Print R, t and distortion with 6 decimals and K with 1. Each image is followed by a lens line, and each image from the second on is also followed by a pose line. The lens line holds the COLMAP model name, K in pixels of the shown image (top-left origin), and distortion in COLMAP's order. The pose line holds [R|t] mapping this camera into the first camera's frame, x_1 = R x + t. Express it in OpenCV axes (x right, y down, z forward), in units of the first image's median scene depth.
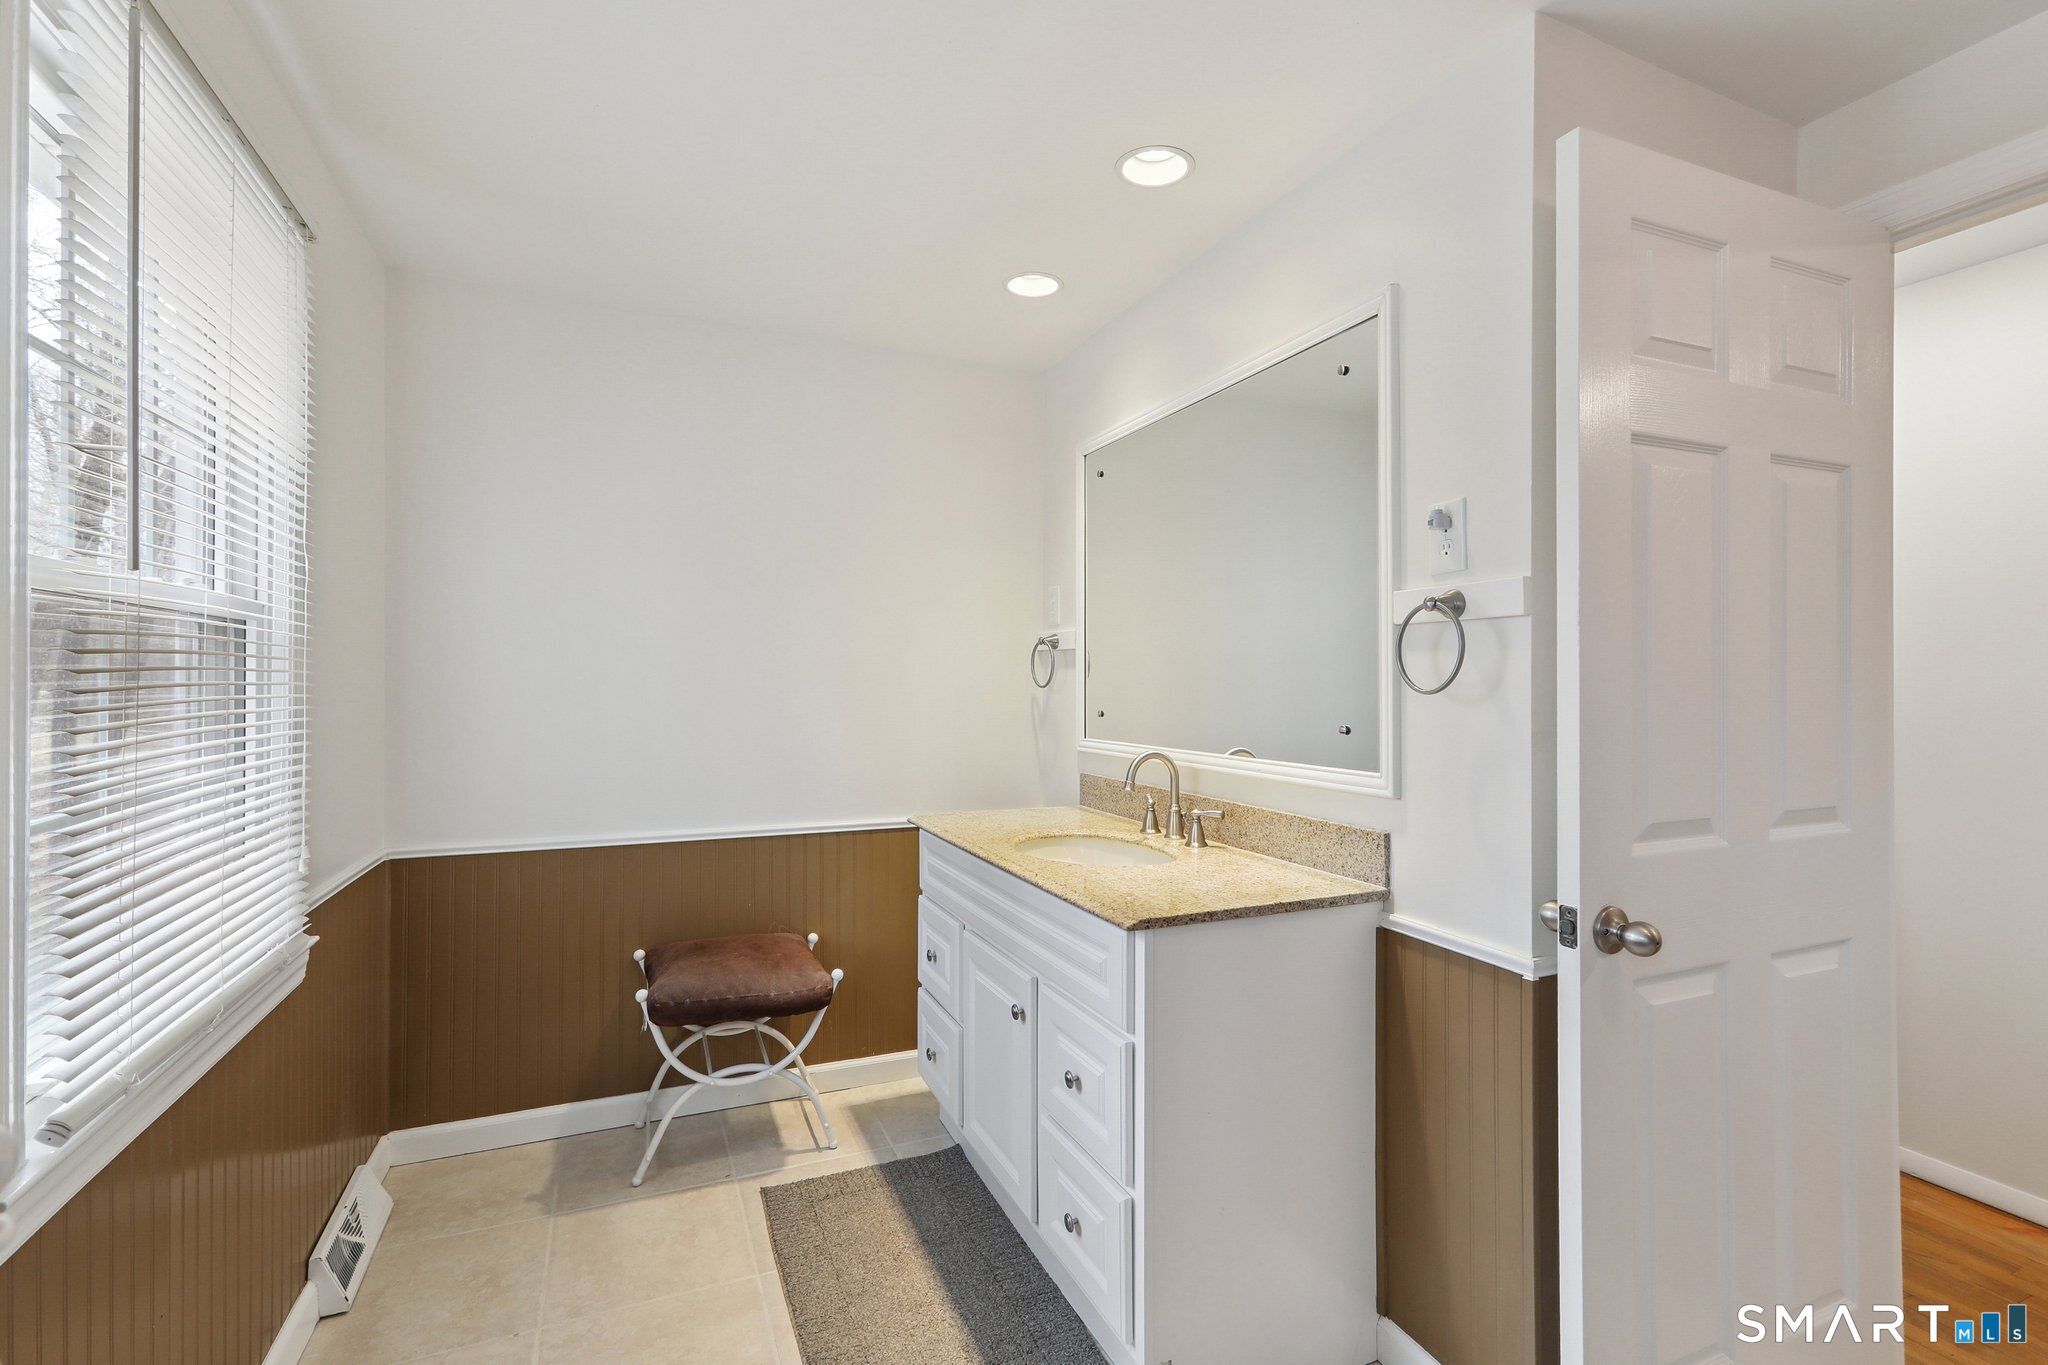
lens RADIAL K [[930.6, 0, 1021.3], [0, 930.6, 679.8], [0, 0, 1]] dist [-0.001730, 0.006515]
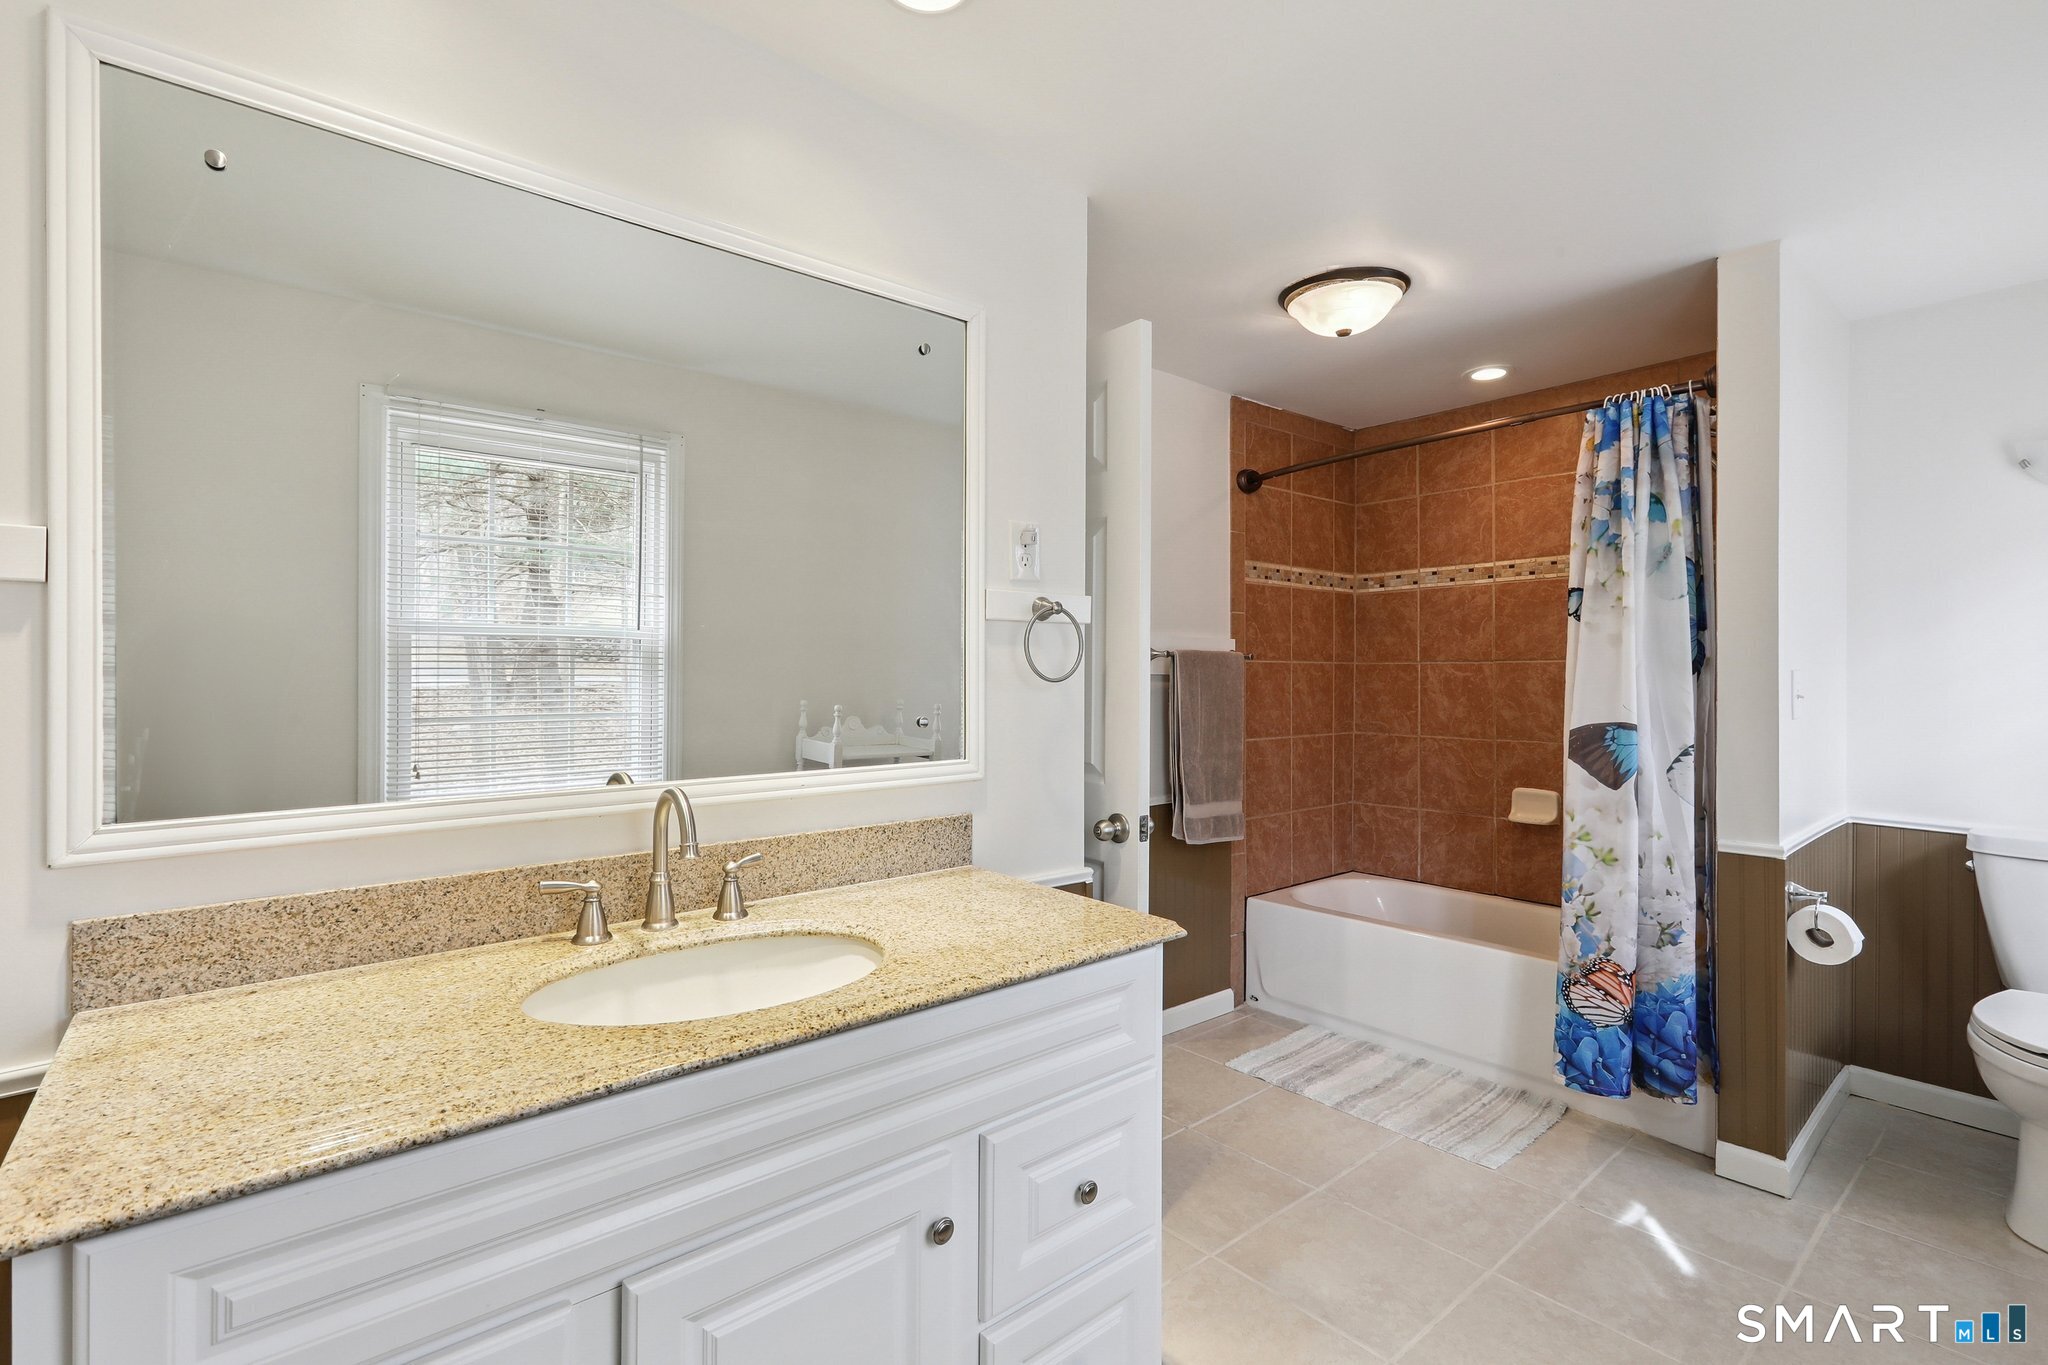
lens RADIAL K [[930.6, 0, 1021.7], [0, 930.6, 674.3], [0, 0, 1]] dist [-0.001730, 0.006515]
pose [[-0.285841, -0.008761, 0.958237, -0.568869], [-0.006712, 0.999952, 0.007140, -0.003202], [-0.958254, -0.004391, -0.285886, 1.098435]]
